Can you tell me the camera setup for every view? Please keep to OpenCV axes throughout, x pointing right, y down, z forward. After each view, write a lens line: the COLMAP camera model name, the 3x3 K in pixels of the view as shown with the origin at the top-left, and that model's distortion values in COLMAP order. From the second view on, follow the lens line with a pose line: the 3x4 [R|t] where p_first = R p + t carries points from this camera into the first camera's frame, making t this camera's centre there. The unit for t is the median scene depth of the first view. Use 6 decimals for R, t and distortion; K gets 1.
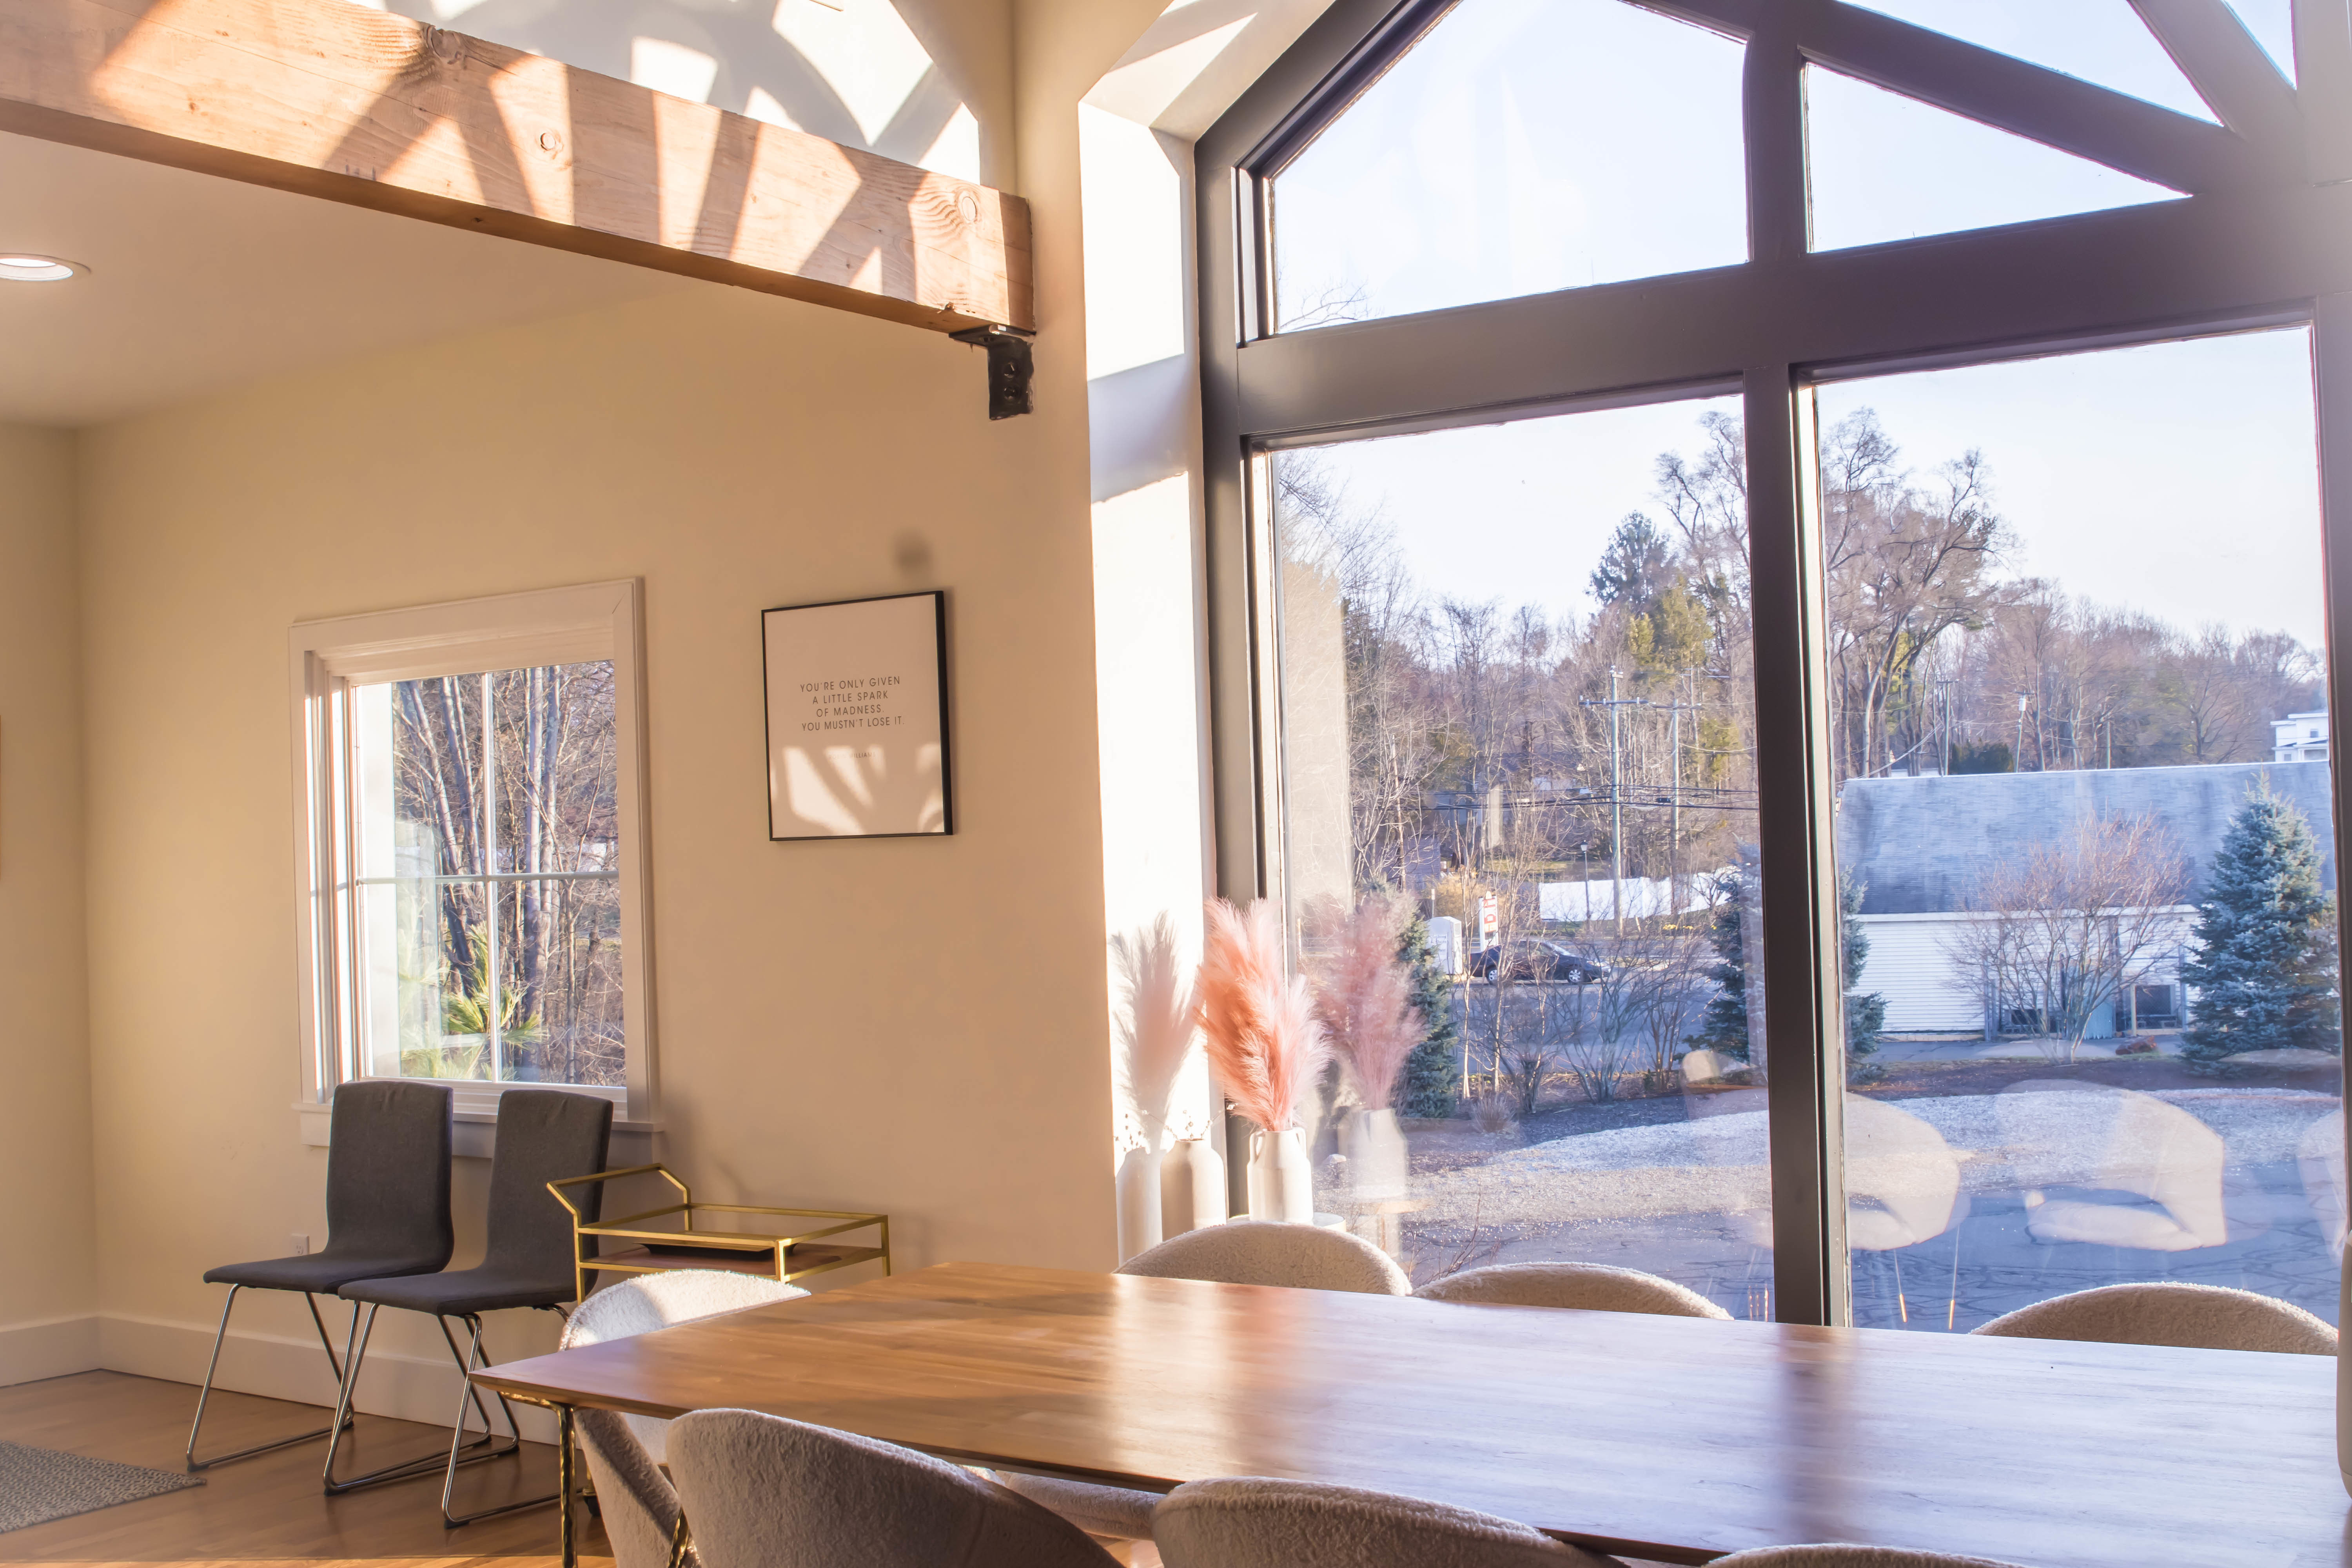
lens RADIAL K [[2711.1, 0, 1168.0], [0, 2711.1, 789.2], [0, 0, 1]] dist [0.026243, 0.000000]
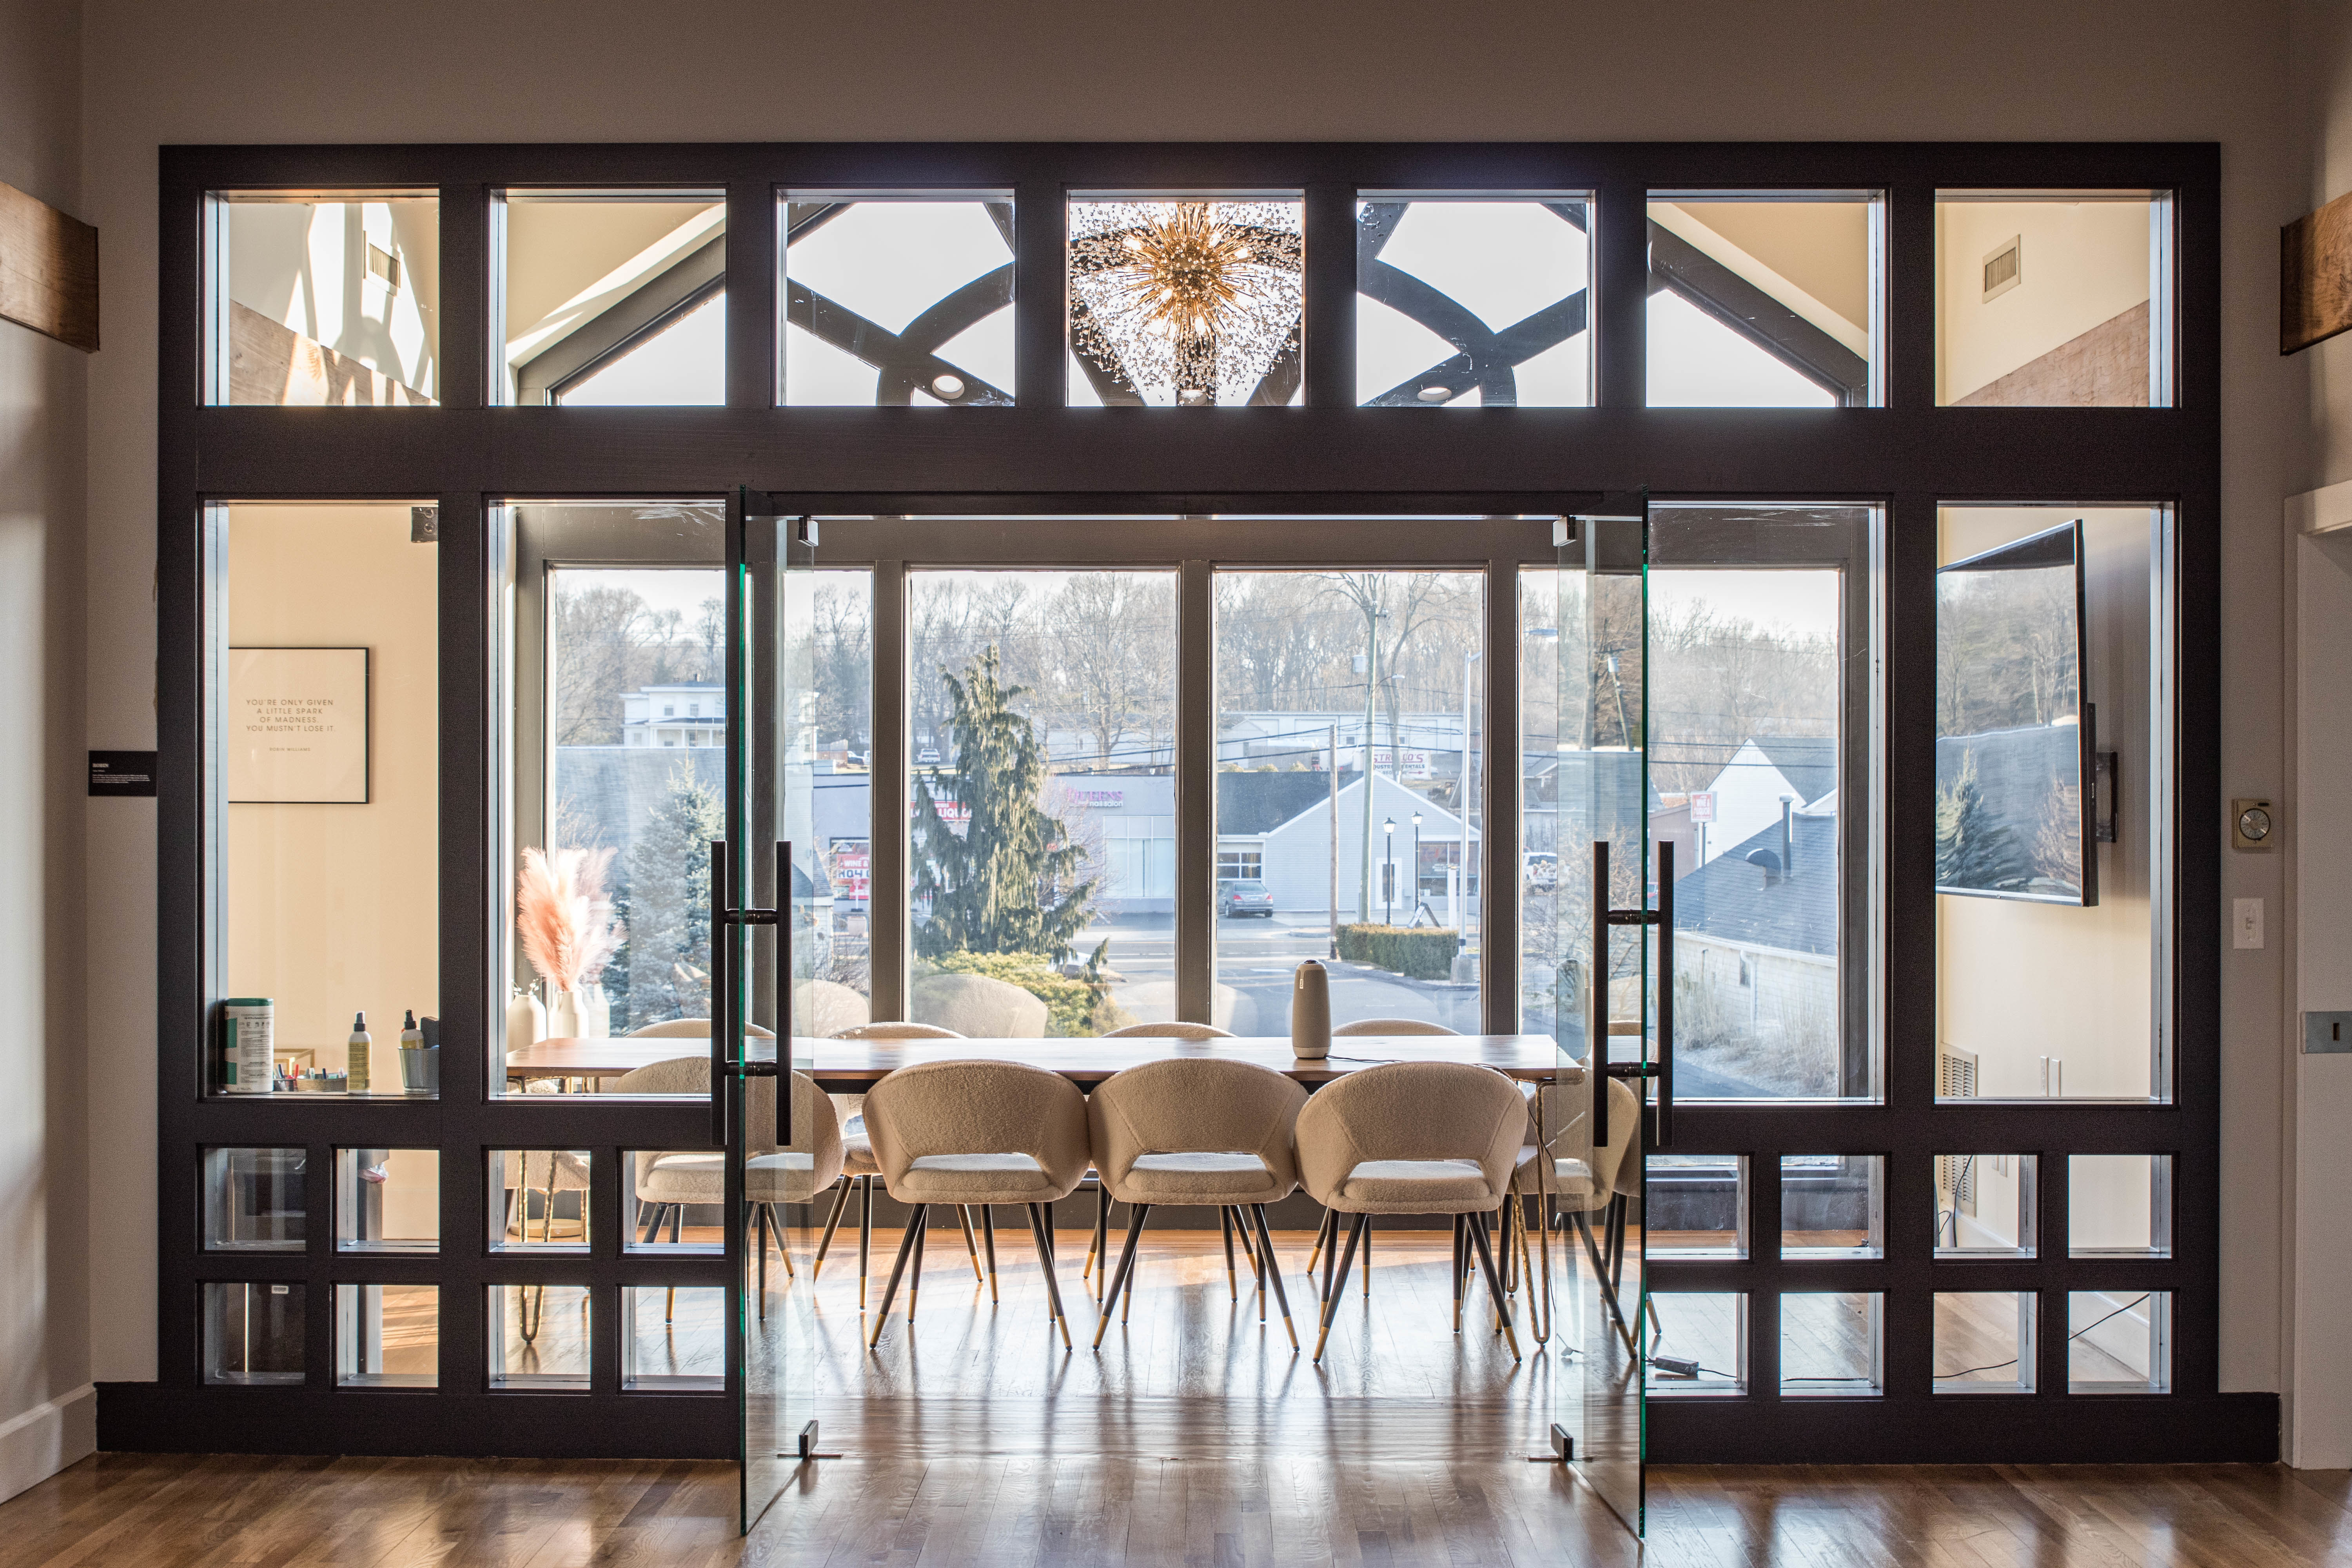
lens RADIAL K [[4271.7, 0, 1178.3], [0, 4271.7, 789.0], [0, 0, 1]] dist [-0.184021, 0.000000]
pose [[0.841291, 0.033904, 0.539518, -0.827425], [-0.039947, 0.999202, -0.000500, -0.007307], [-0.539104, -0.021131, 0.841974, -1.079802]]
